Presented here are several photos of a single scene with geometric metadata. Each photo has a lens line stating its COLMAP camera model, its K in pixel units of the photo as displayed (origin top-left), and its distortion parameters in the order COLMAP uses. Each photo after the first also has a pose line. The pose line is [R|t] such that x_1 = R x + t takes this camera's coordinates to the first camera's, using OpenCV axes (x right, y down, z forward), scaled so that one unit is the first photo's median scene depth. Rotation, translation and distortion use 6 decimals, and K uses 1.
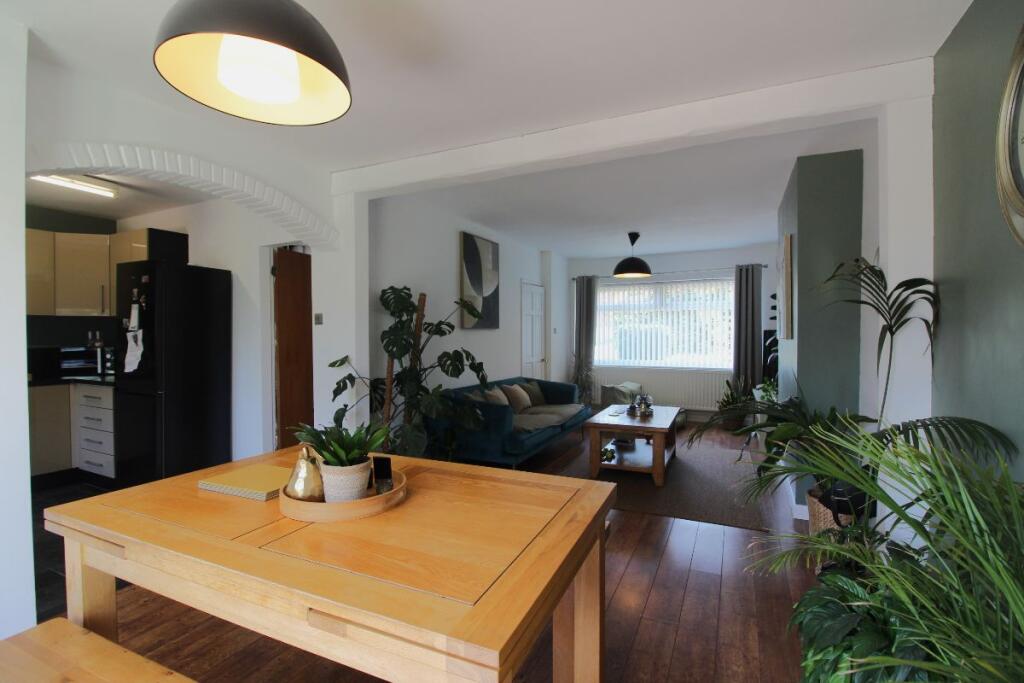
lens RADIAL K [[475.2, 0, 512.0], [0, 475.2, 341.5], [0, 0, 1]] dist [-0.015544, -0.000024]
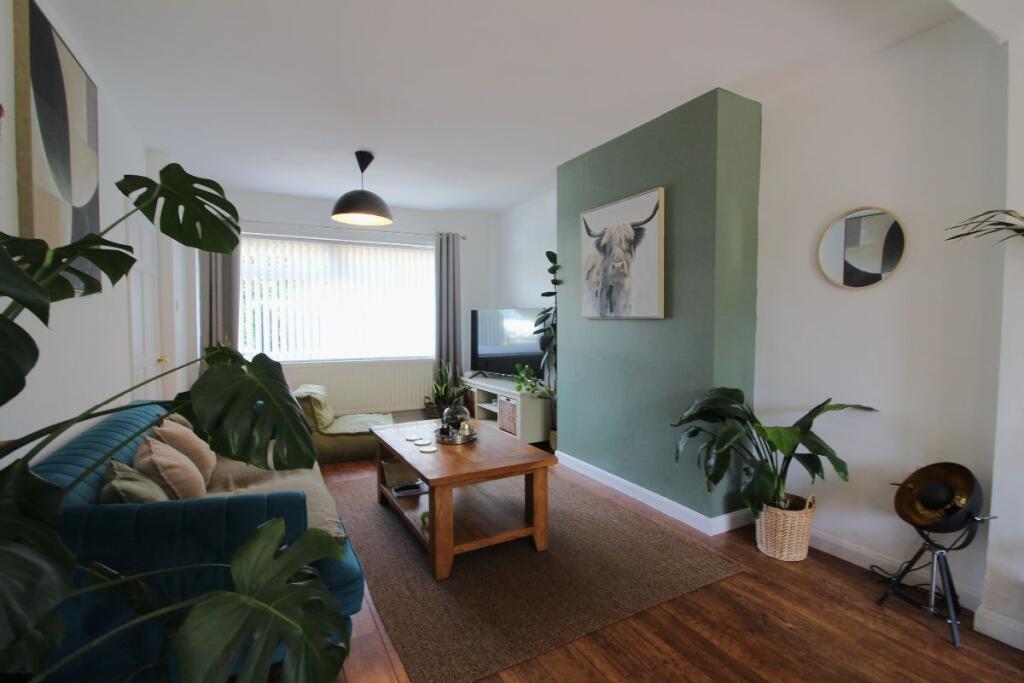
lens RADIAL K [[483.3, 0, 512.0], [0, 483.3, 341.5], [0, 0, 1]] dist [0.000454, 0.000075]
pose [[0.619392, -0.031238, 0.784461, -0.134375], [0.007665, 0.999401, 0.033745, 0.003865], [-0.785045, -0.014888, 0.619260, 0.431680]]
